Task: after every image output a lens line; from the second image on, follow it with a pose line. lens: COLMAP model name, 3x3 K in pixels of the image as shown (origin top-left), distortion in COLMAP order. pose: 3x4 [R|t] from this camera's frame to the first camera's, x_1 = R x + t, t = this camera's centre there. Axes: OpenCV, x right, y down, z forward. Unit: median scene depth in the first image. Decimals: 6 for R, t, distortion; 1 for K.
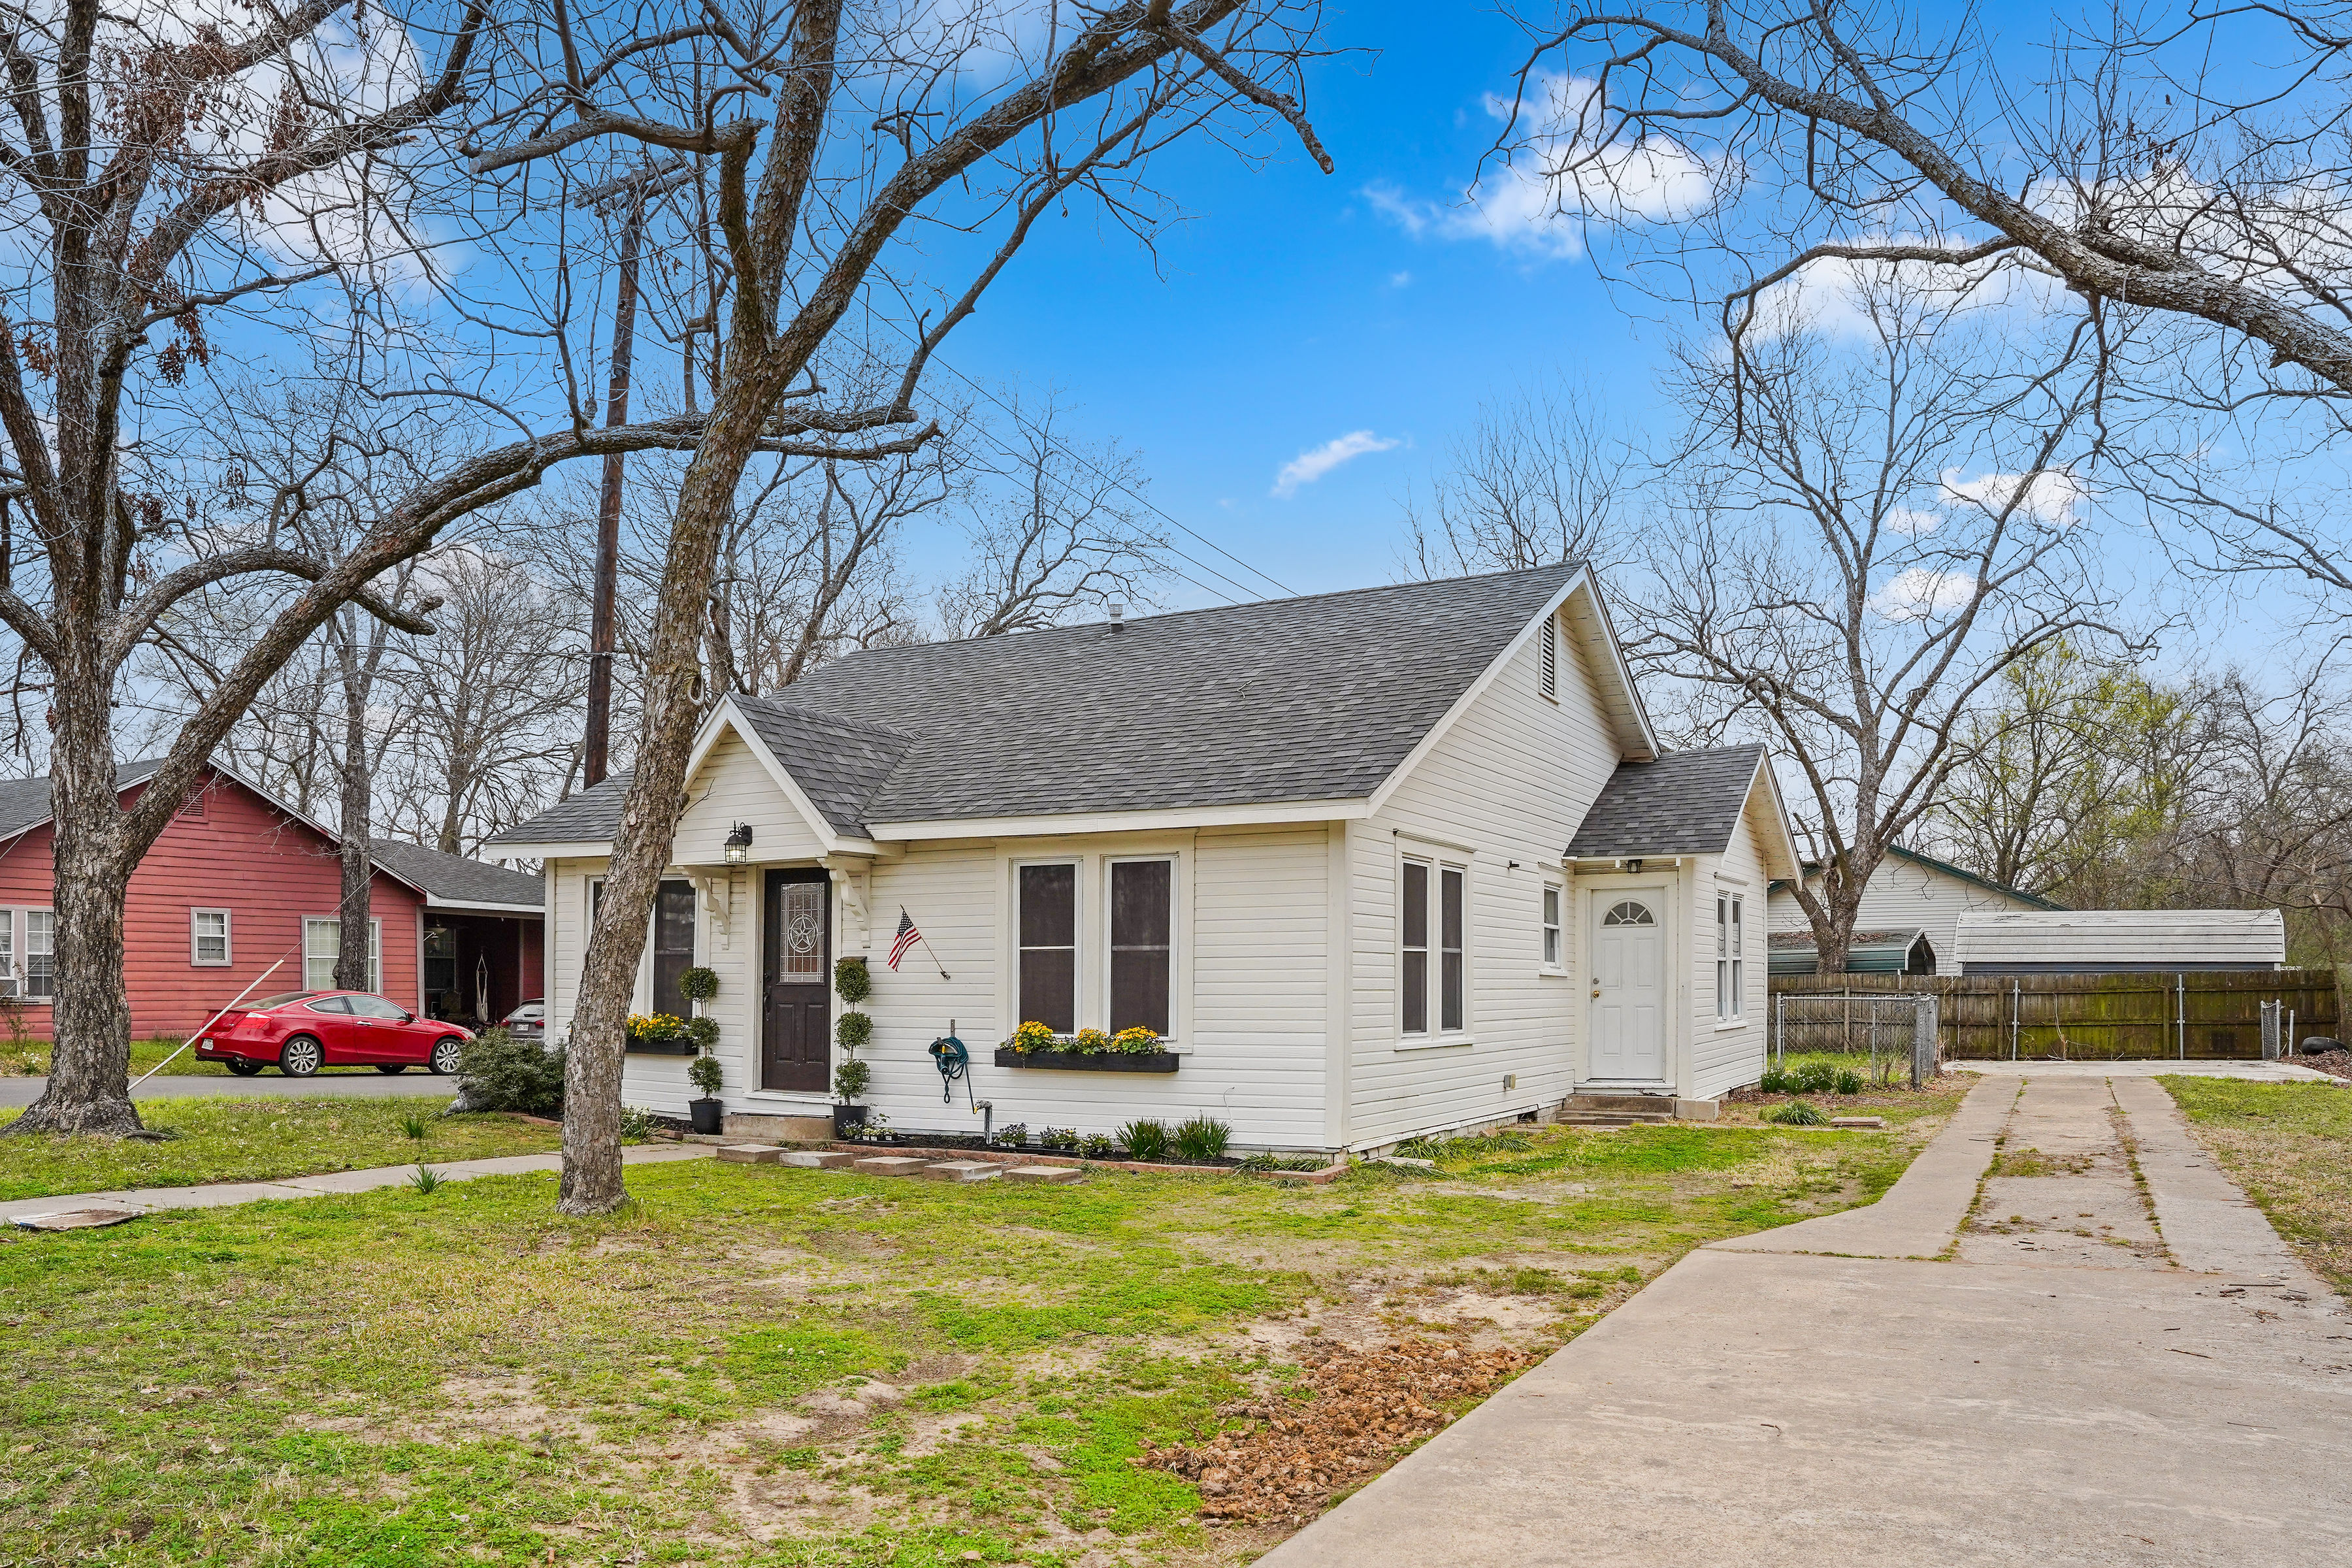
lens RADIAL K [[1775.9, 0, 1217.3], [0, 1775.9, 822.1], [0, 0, 1]] dist [-0.080875, 0.041371]
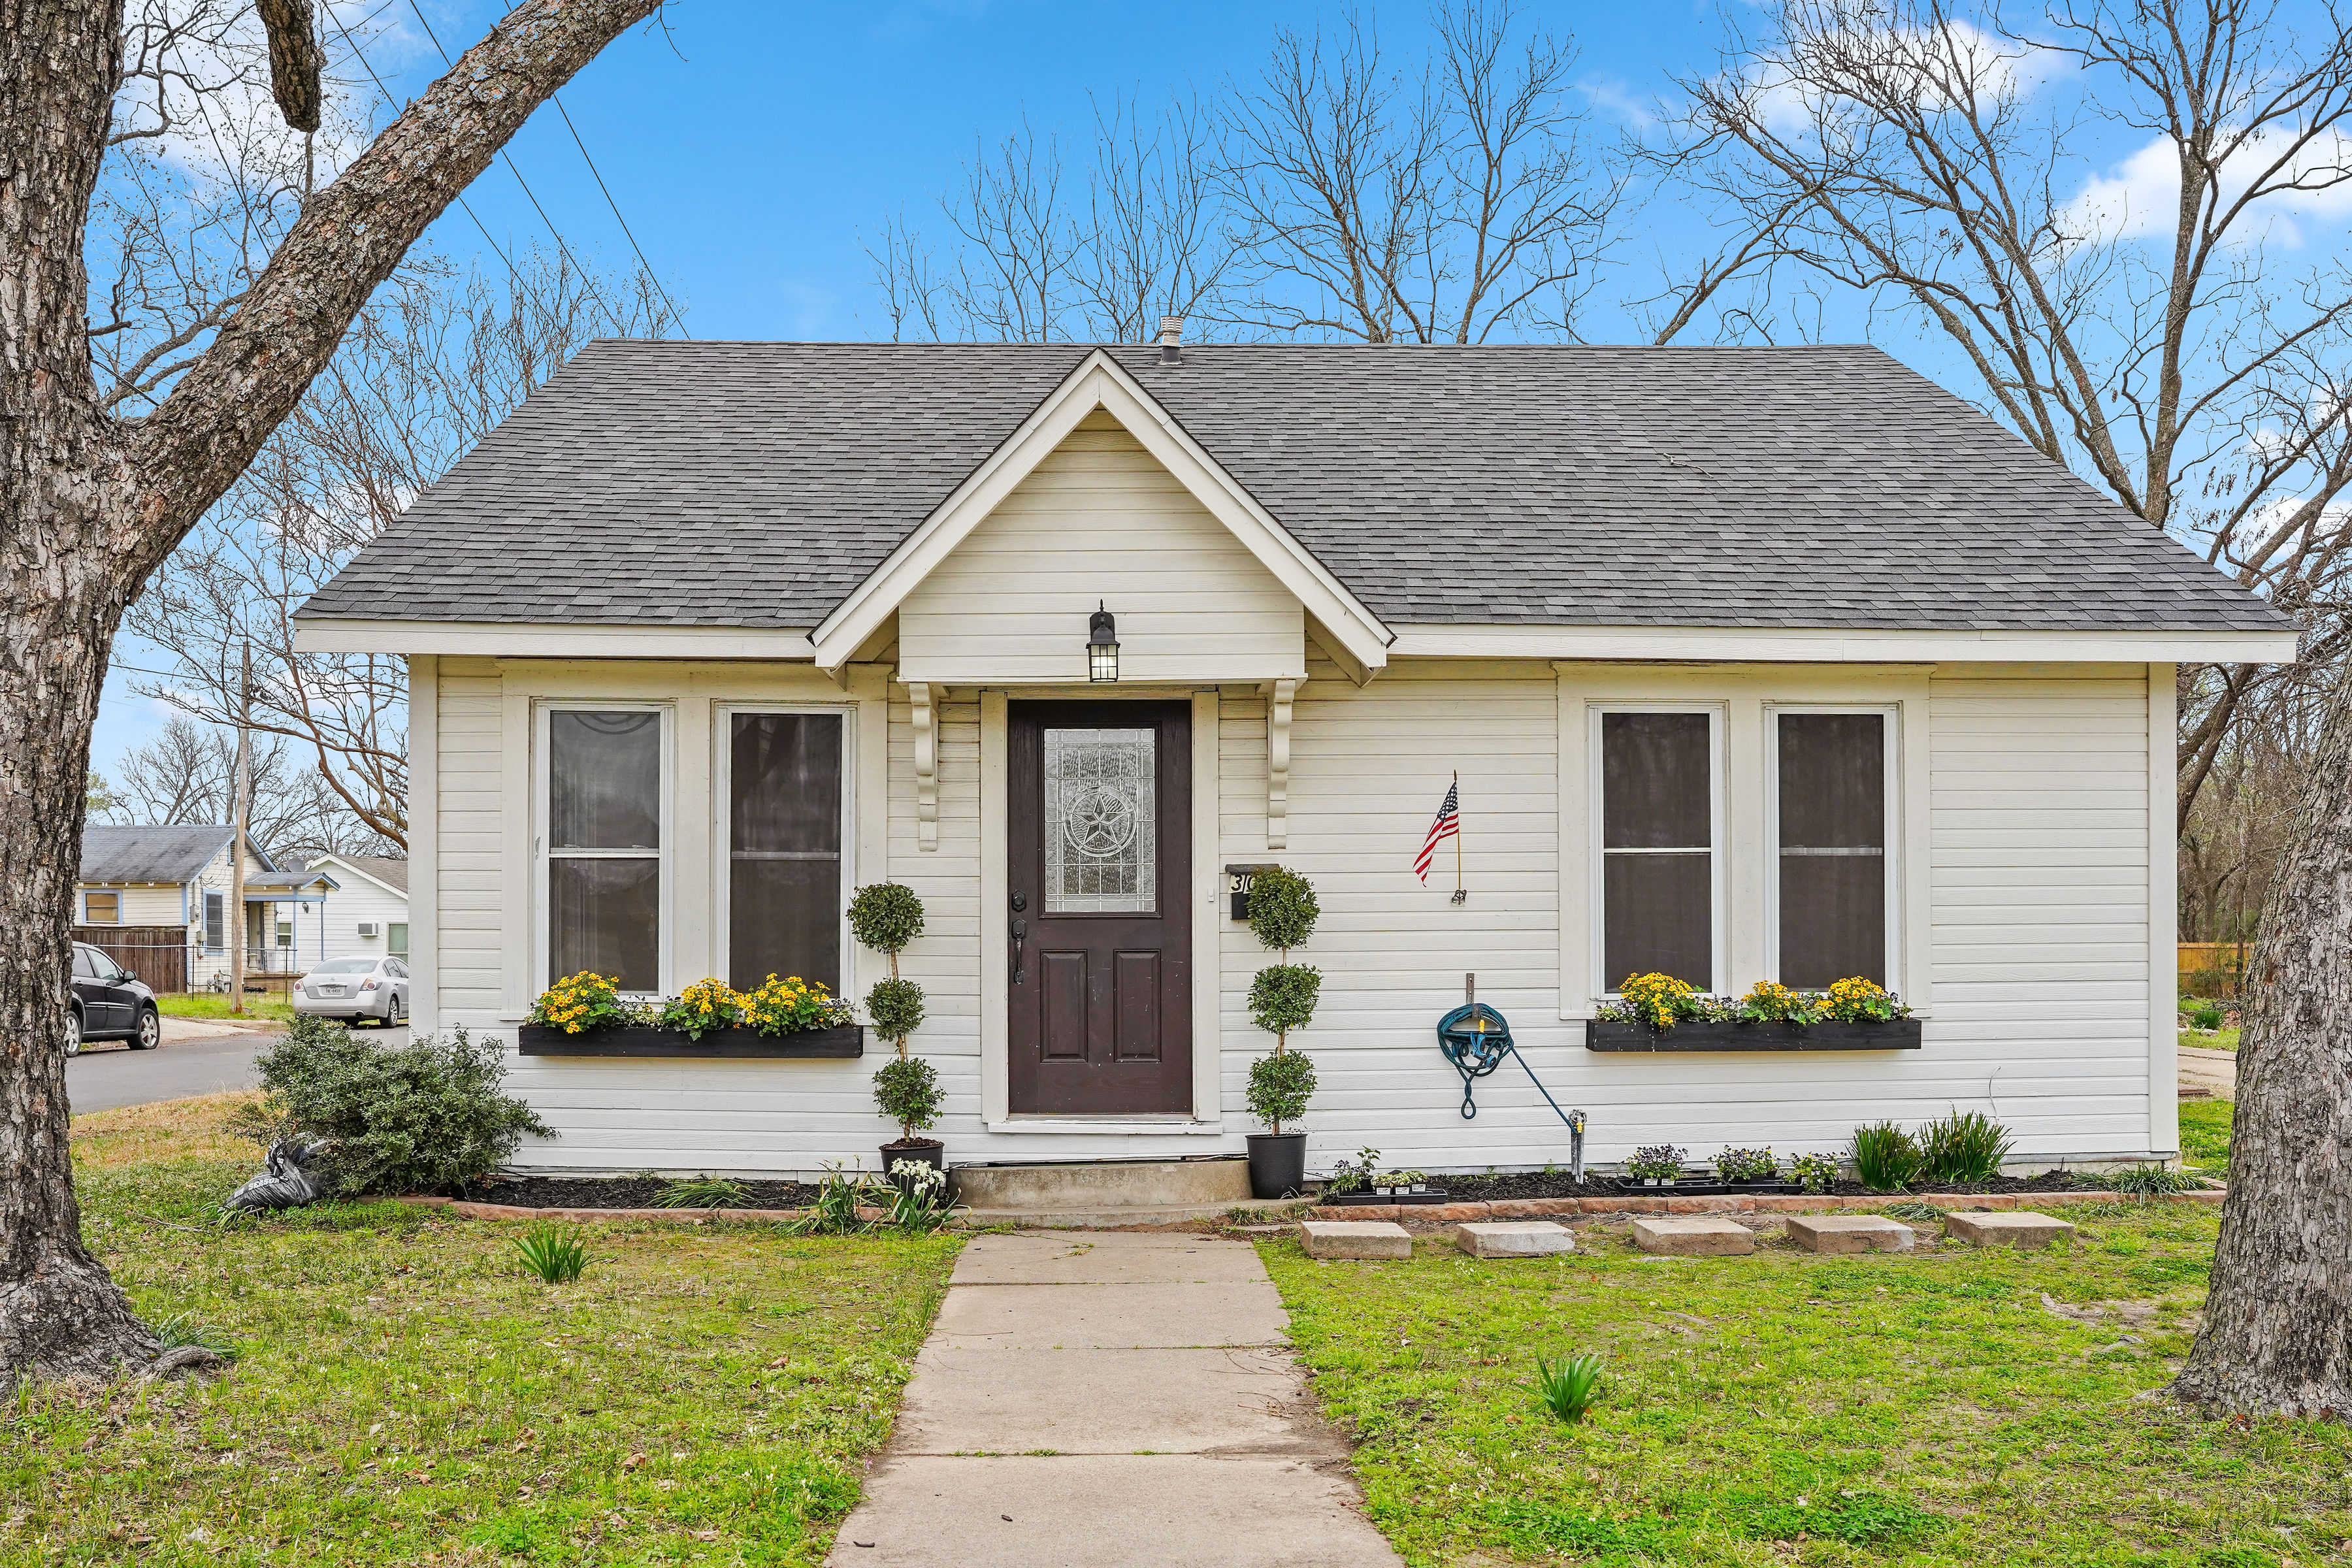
lens RADIAL K [[2130.5, 0, 1169.3], [0, 2130.5, 798.9], [0, 0, 1]] dist [-0.037503, 0.009285]
pose [[0.830703, 0.026396, 0.556090, -0.610096], [-0.045904, 0.998722, 0.021166, 0.044312], [-0.554821, -0.043110, 0.830852, 0.476943]]
